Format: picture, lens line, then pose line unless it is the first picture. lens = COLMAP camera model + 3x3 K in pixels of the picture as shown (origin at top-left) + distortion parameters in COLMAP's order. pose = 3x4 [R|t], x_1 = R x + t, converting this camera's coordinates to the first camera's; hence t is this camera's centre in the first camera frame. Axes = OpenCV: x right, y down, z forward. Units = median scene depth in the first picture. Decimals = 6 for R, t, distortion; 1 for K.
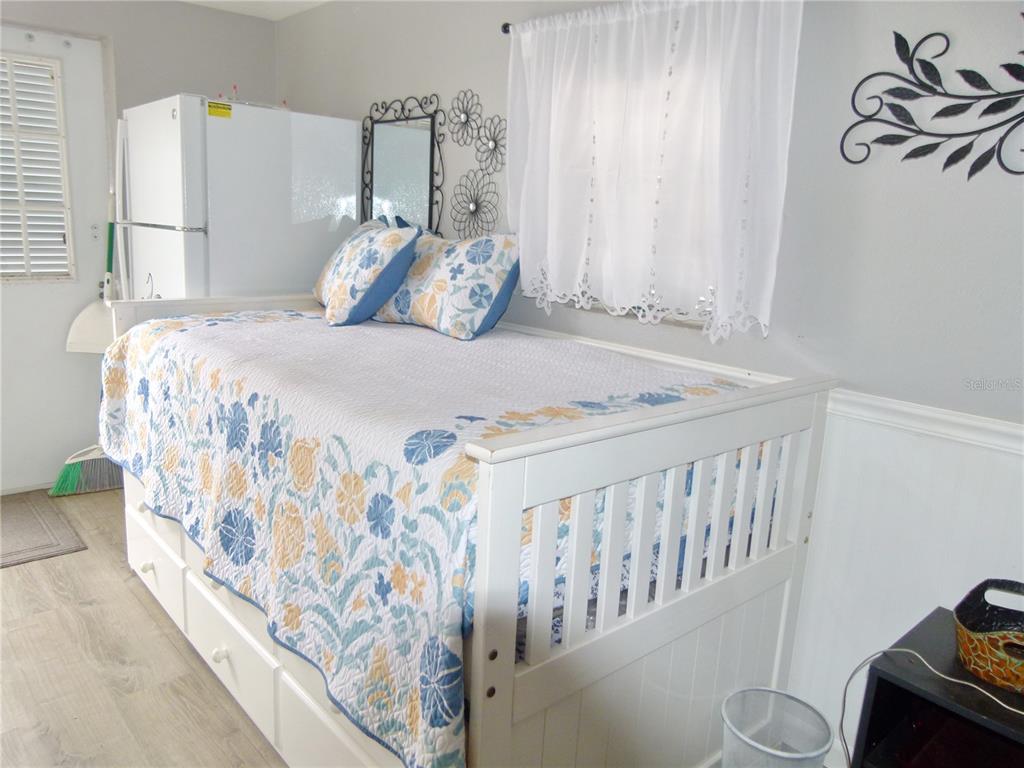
lens RADIAL K [[783.5, 0, 512.0], [0, 783.5, 384.0], [0, 0, 1]] dist [0.007379, 0.006160]
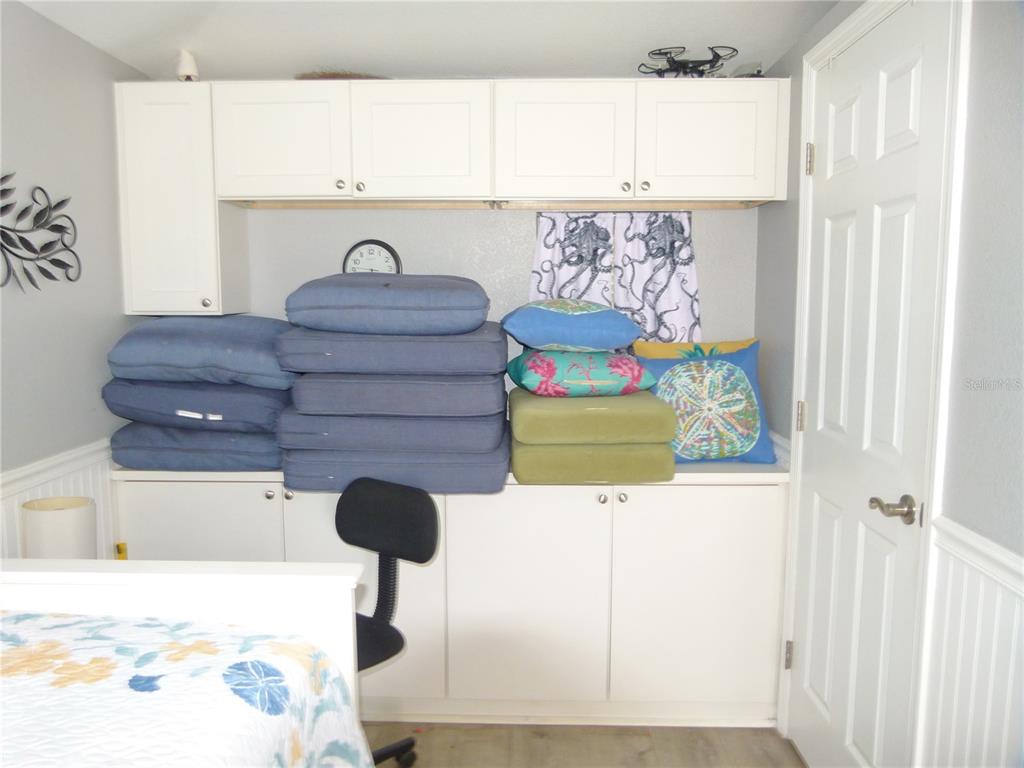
lens RADIAL K [[783.5, 0, 512.0], [0, 783.5, 384.0], [0, 0, 1]] dist [0.007379, 0.006160]
pose [[-0.719539, -0.130317, 0.682115, -0.645789], [0.104404, 0.950772, 0.291776, -0.329183], [-0.686559, 0.281160, -0.670512, 1.104628]]
